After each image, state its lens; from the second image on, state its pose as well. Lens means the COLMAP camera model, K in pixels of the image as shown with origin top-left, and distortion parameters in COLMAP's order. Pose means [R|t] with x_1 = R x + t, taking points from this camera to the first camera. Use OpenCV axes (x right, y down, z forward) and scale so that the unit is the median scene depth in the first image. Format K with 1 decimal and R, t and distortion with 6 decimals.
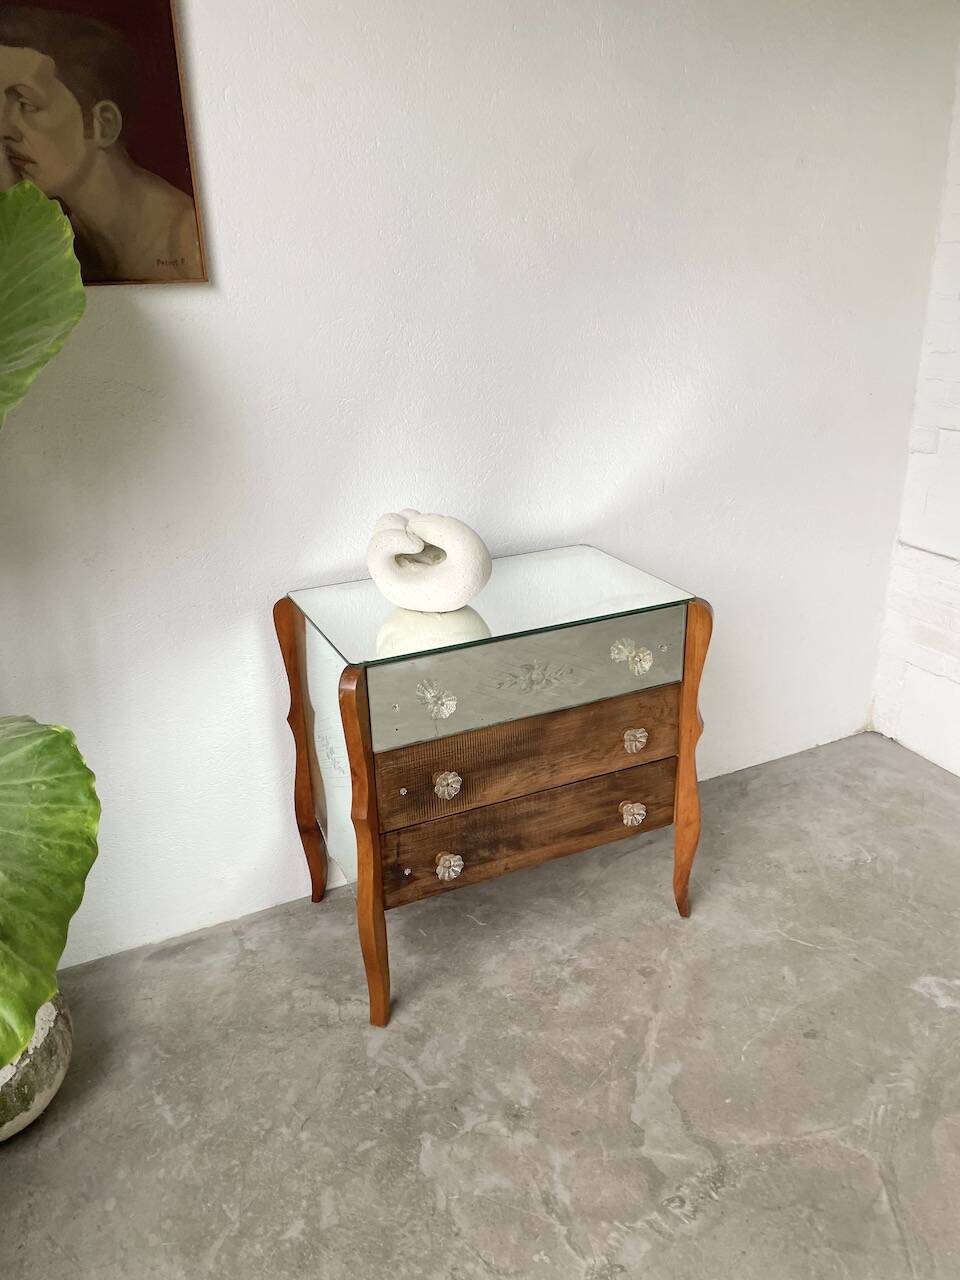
lens RADIAL K [[970.6, 0, 481.6], [0, 970.6, 647.1], [0, 0, 1]] dist [0.081843, -0.111273]
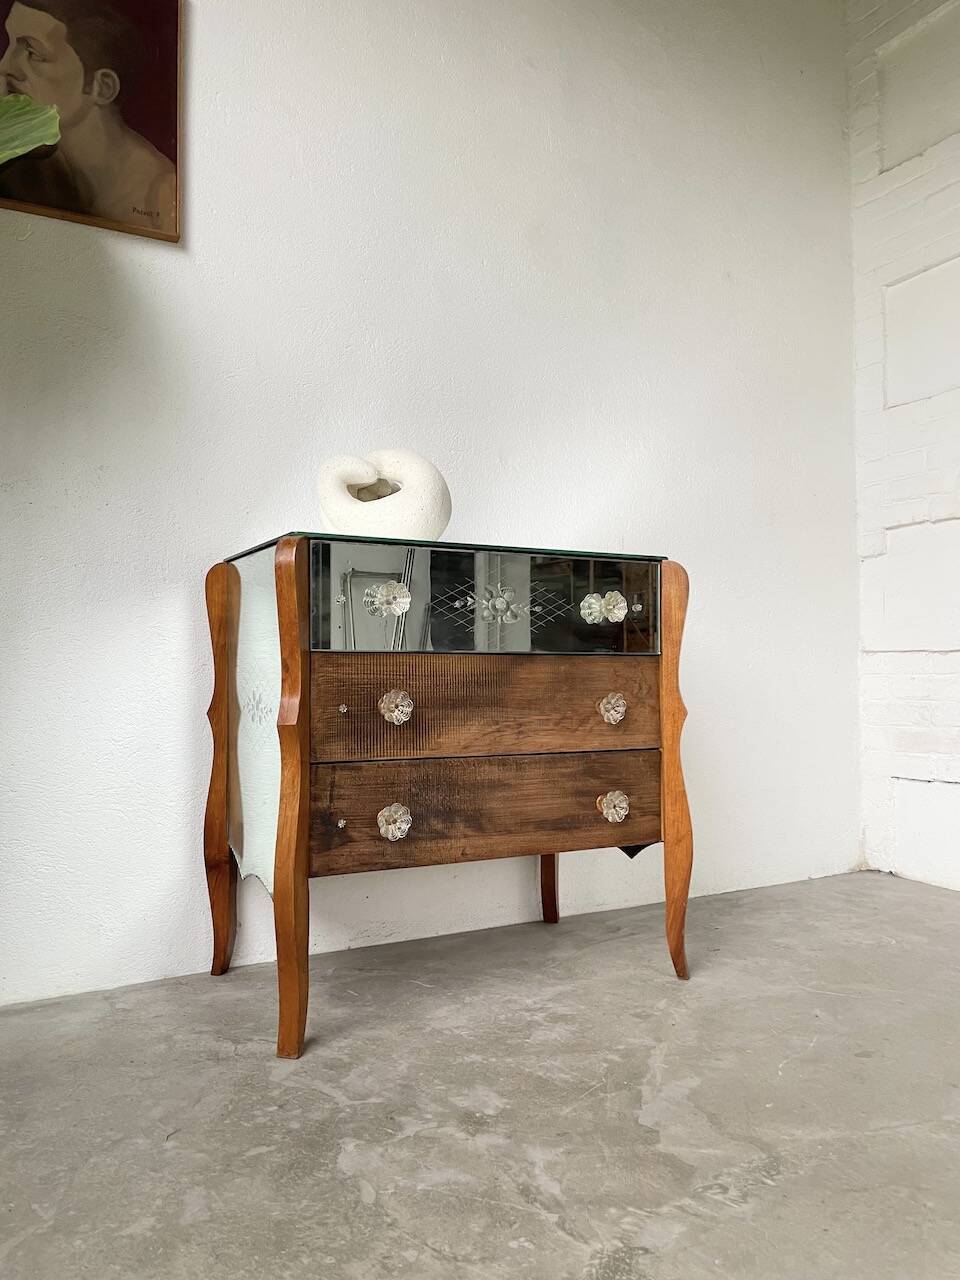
lens RADIAL K [[970.6, 0, 485.5], [0, 970.6, 647.0], [0, 0, 1]] dist [0.081843, -0.111273]
pose [[0.998065, 0.023002, 0.057775, -0.007475], [0.002433, 0.913925, -0.405876, 0.420423], [-0.062138, 0.405231, 0.912100, 0.201589]]
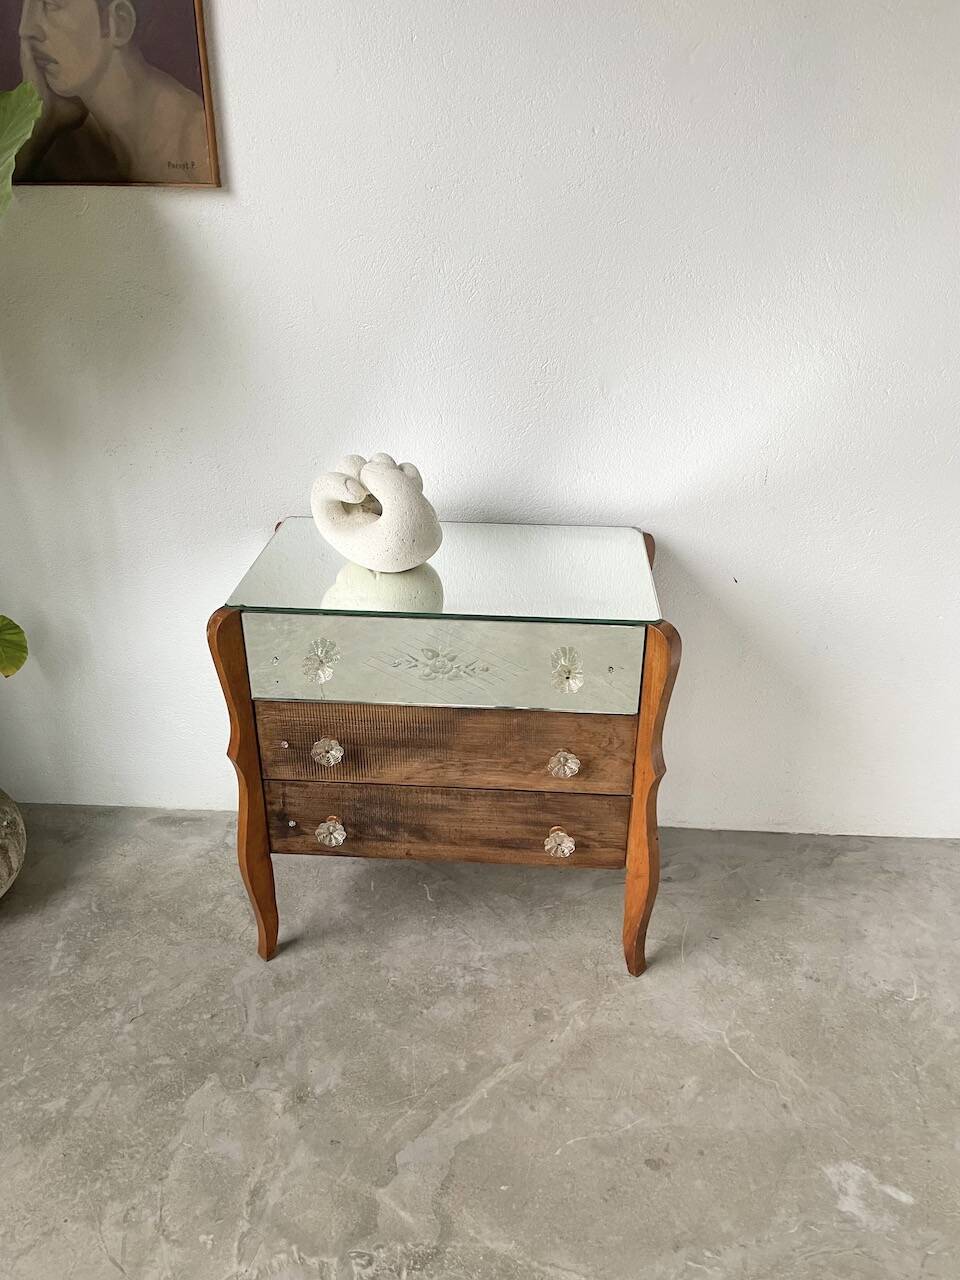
lens RADIAL K [[970.6, 0, 492.5], [0, 970.6, 647.3], [0, 0, 1]] dist [0.081843, -0.111273]
pose [[0.879807, 0.249888, -0.404346, 0.448647], [-0.211159, 0.967587, 0.138516, -0.117571], [0.425854, -0.036486, 0.904056, 0.206702]]
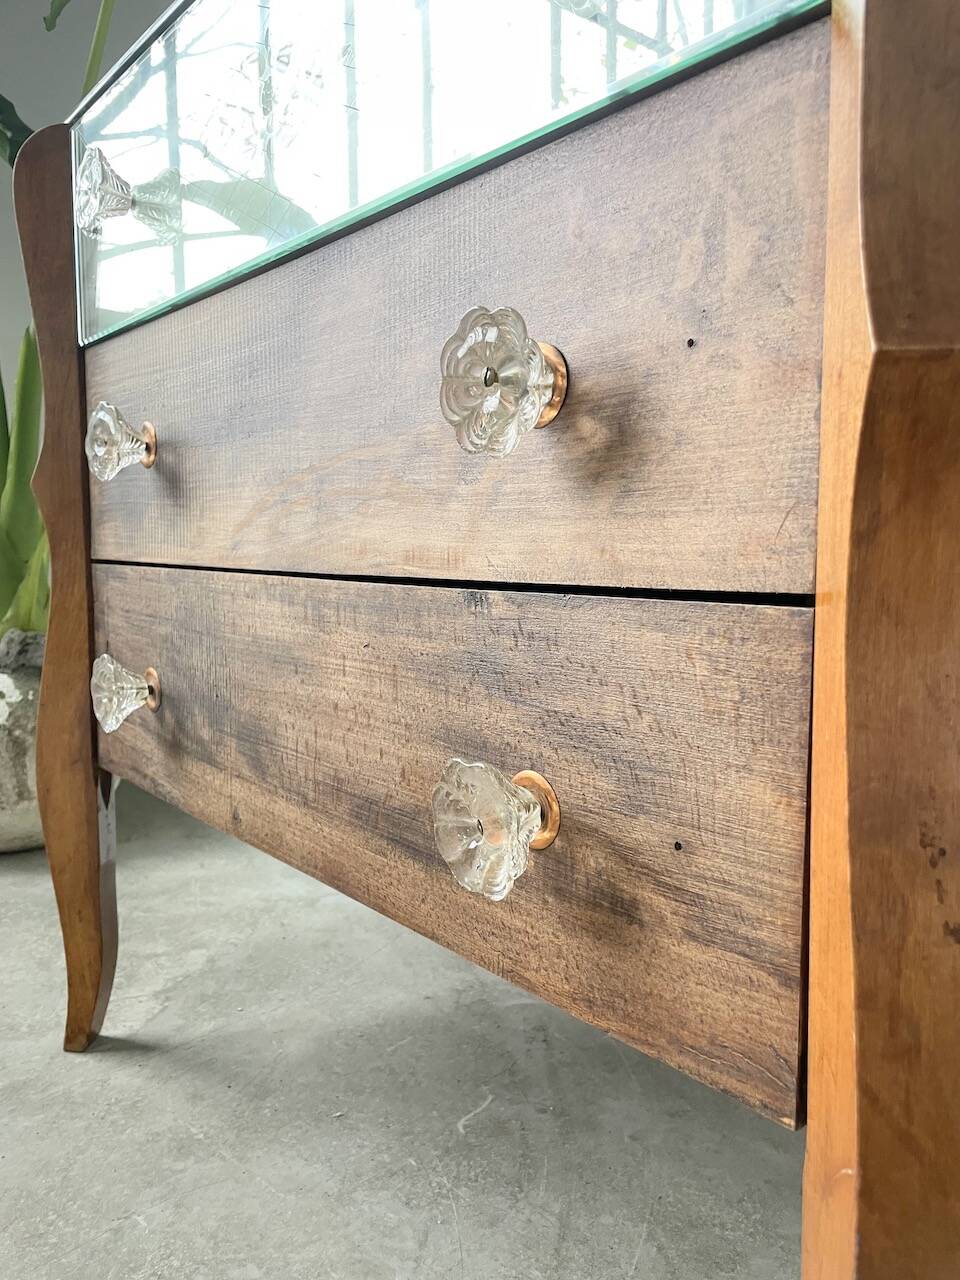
lens RADIAL K [[970.6, 0, 489.1], [0, 970.6, 649.6], [0, 0, 1]] dist [0.081843, -0.111273]
pose [[0.251270, 0.120286, -0.960414, 0.363709], [-0.383363, 0.923470, 0.015361, 0.148087], [0.888761, 0.364327, 0.278154, 1.017743]]
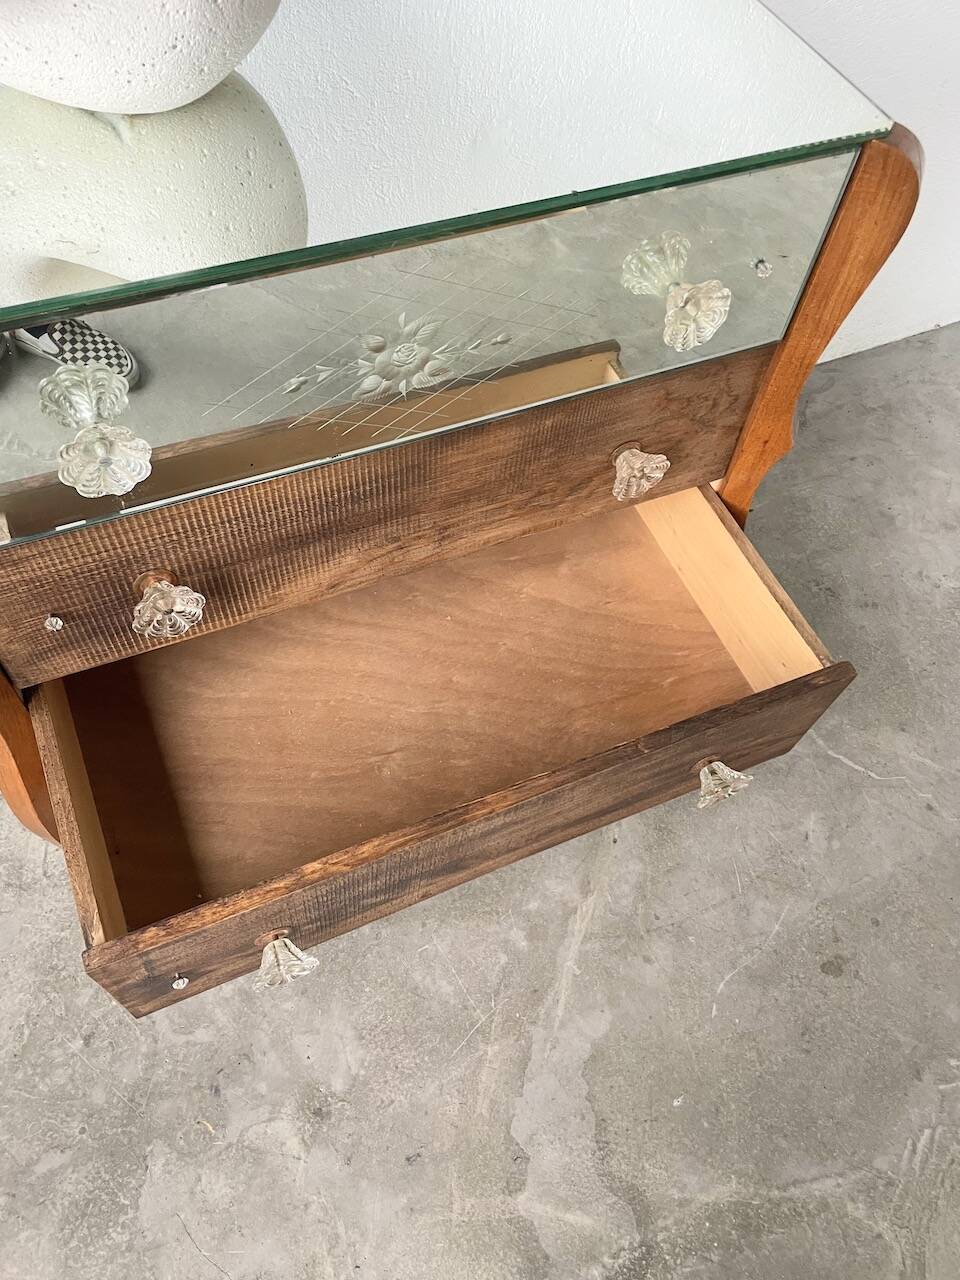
lens RADIAL K [[970.6, 0, 469.2], [0, 970.6, 644.5], [0, 0, 1]] dist [0.081843, -0.111273]
pose [[0.995776, 0.074132, 0.054169, 0.067391], [-0.091799, 0.814778, 0.572459, -0.090641], [-0.001698, -0.575014, 0.818142, 0.632097]]
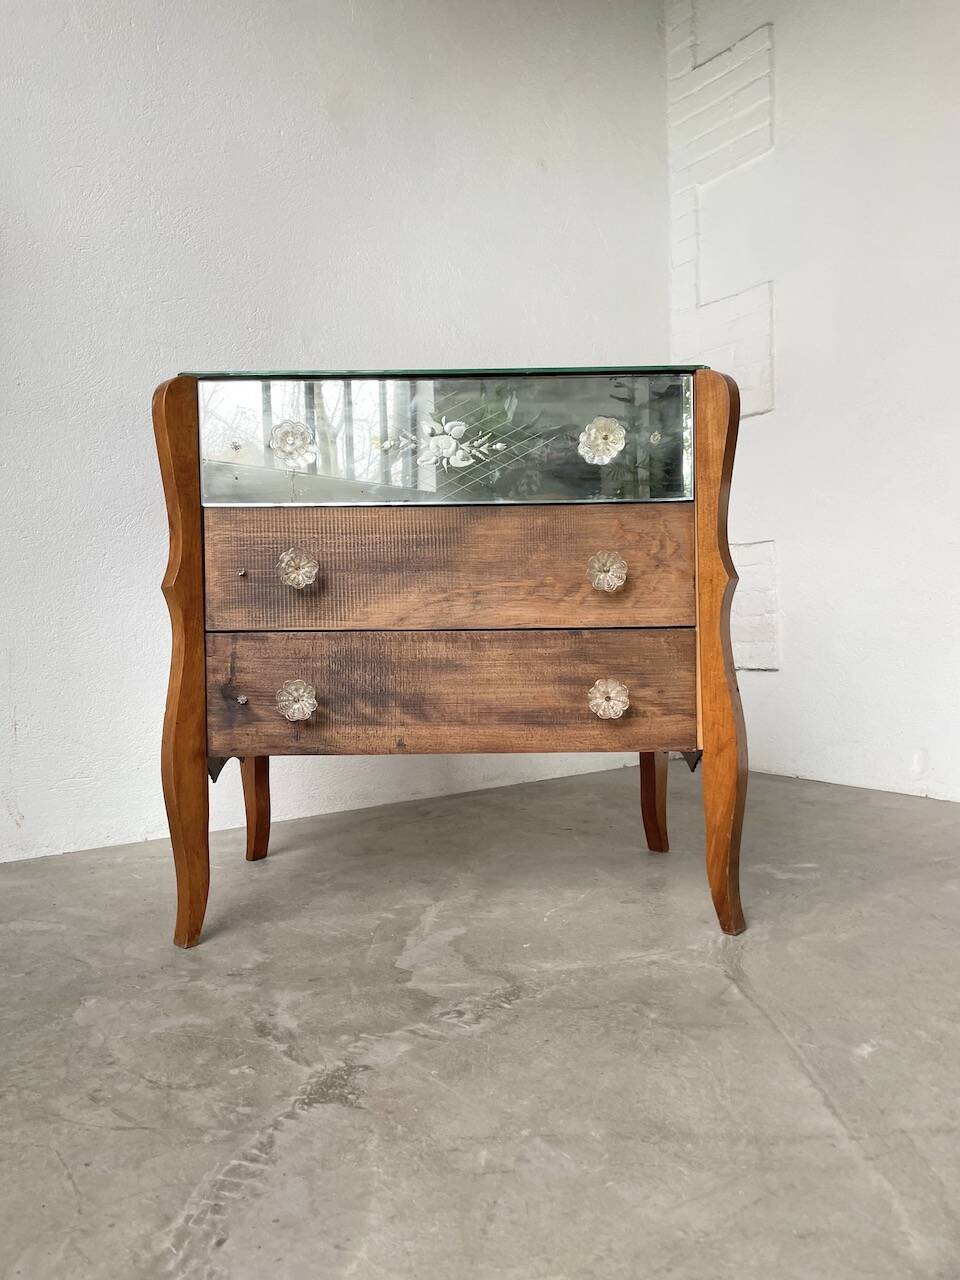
lens RADIAL K [[970.6, 0, 468.3], [0, 970.6, 629.7], [0, 0, 1]] dist [0.081843, -0.111273]
pose [[0.910394, 0.019292, -0.413292, 0.366859], [-0.164436, 0.933502, -0.318644, 0.380480], [0.379662, 0.358052, 0.853027, 0.432303]]
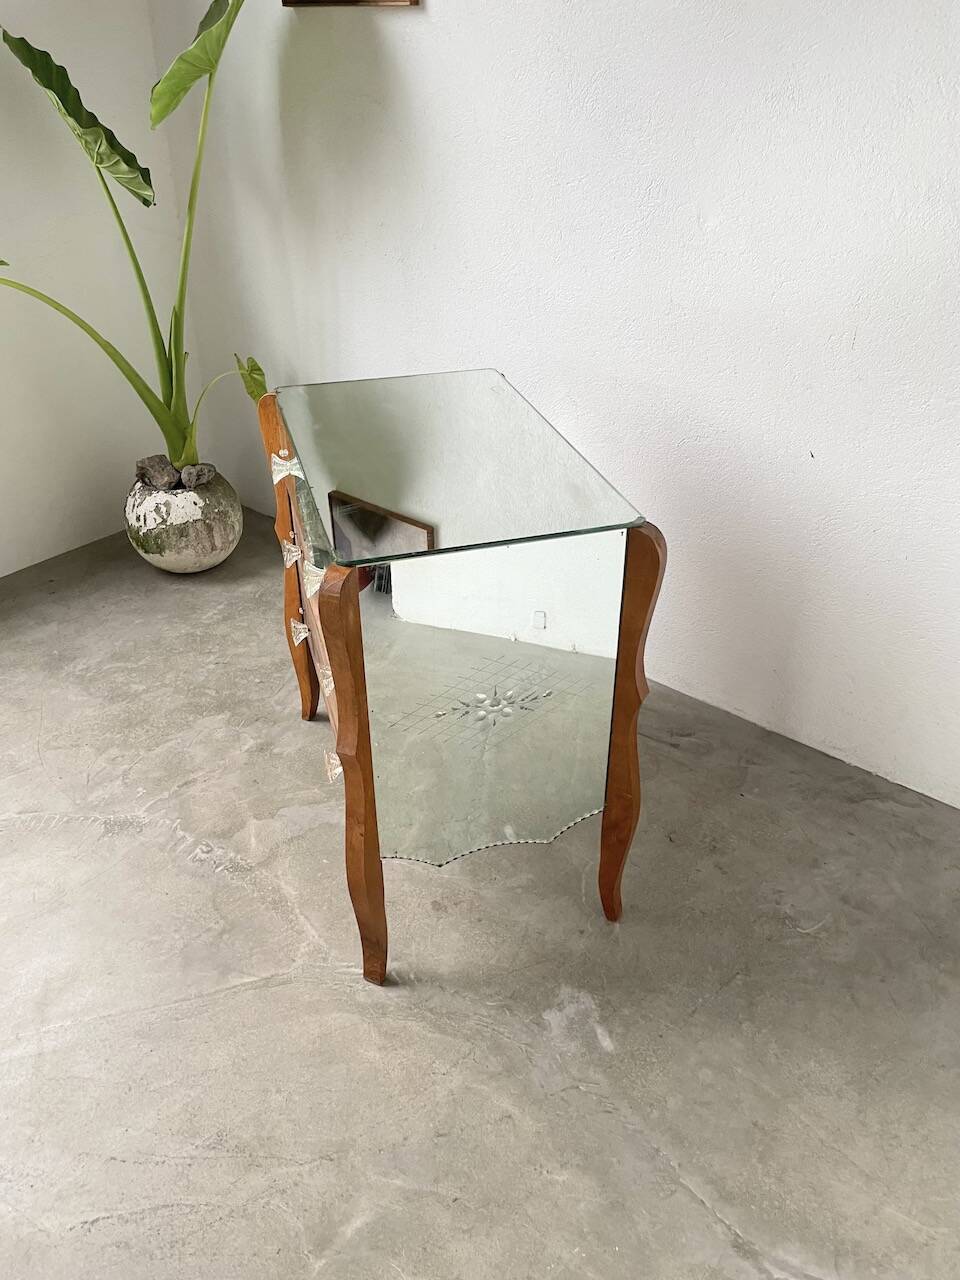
lens RADIAL K [[970.6, 0, 472.5], [0, 970.6, 627.8], [0, 0, 1]] dist [0.081843, -0.111273]
pose [[0.418042, 0.501416, -0.757510, 0.932963], [-0.358454, 0.857257, 0.369623, -0.190785], [0.834716, 0.117014, 0.538104, 0.504380]]
